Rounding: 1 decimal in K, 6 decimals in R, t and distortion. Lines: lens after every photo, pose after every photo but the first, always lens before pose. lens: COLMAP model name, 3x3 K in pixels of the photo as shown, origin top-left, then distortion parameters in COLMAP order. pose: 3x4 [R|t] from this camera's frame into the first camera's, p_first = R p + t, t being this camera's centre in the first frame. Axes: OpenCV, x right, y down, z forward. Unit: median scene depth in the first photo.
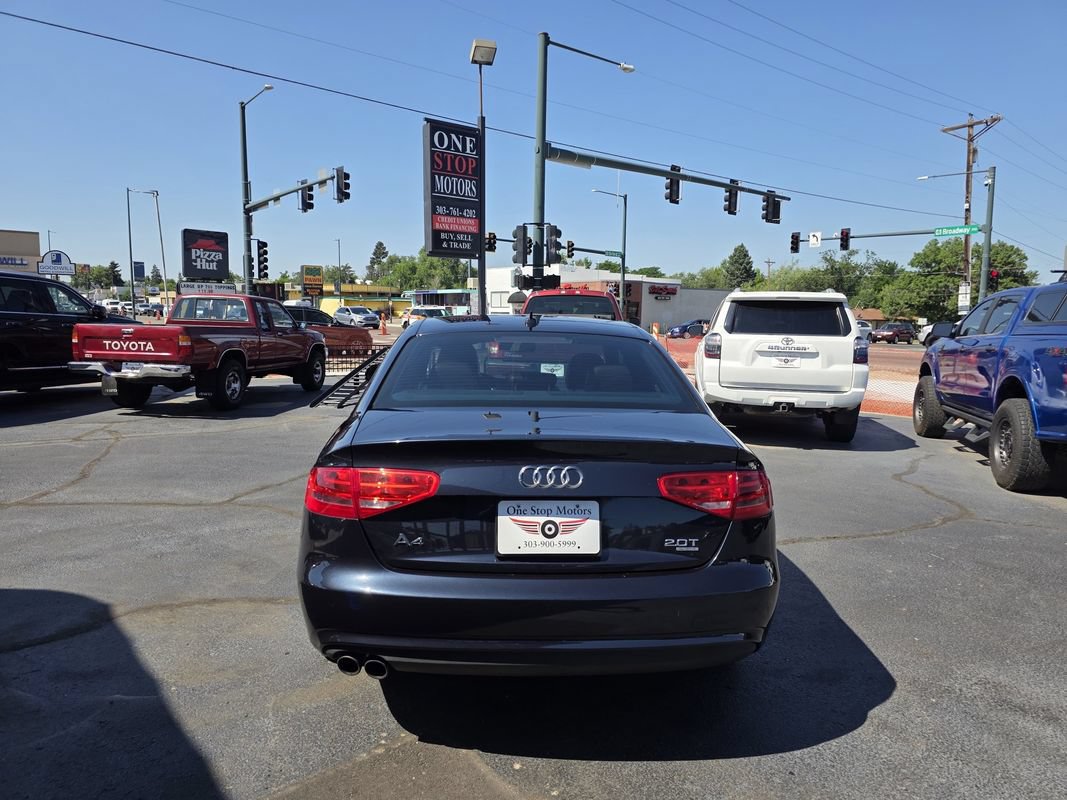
lens RADIAL K [[717.9, 0, 532.6], [0, 717.9, 392.6], [0, 0, 1]] dist [0.067536, -0.067870]
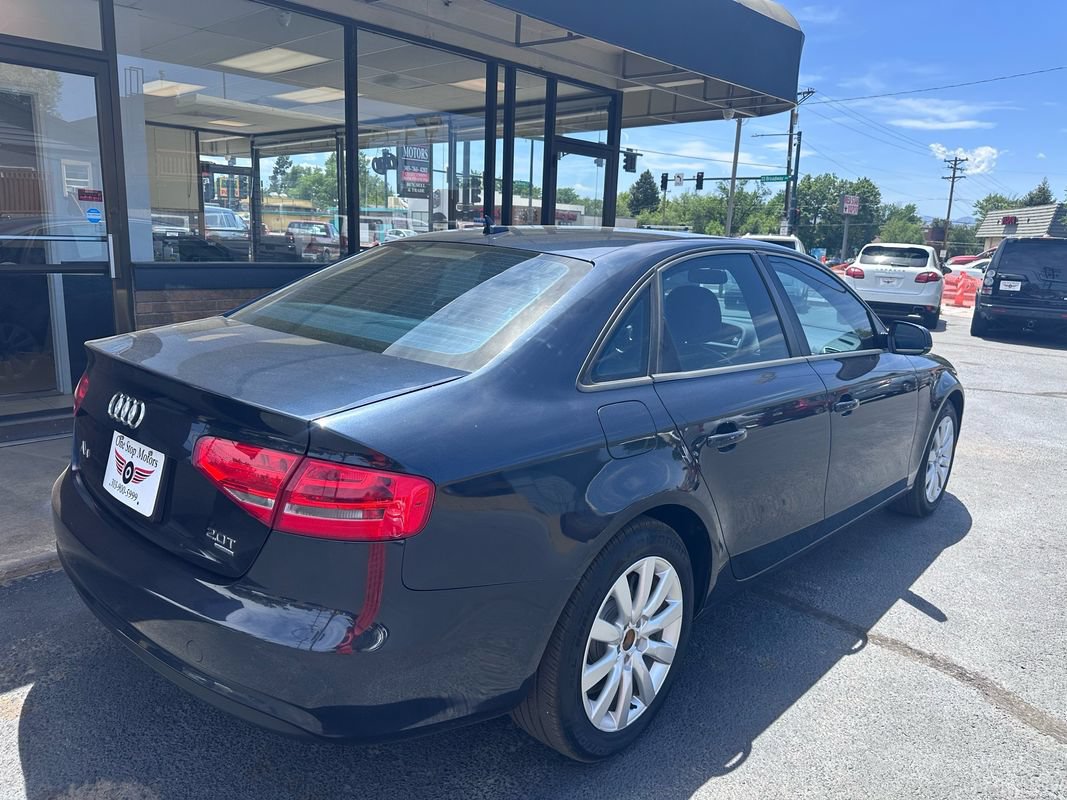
lens RADIAL K [[748.8, 0, 533.5], [0, 748.8, 400.0], [0, 0, 1]] dist [0.058674, -0.074937]
pose [[0.992678, 0.000325, 0.120793, -0.030696], [-0.013494, 0.994036, 0.108216, 0.049645], [-0.120038, -0.109054, 0.986761, -0.484626]]
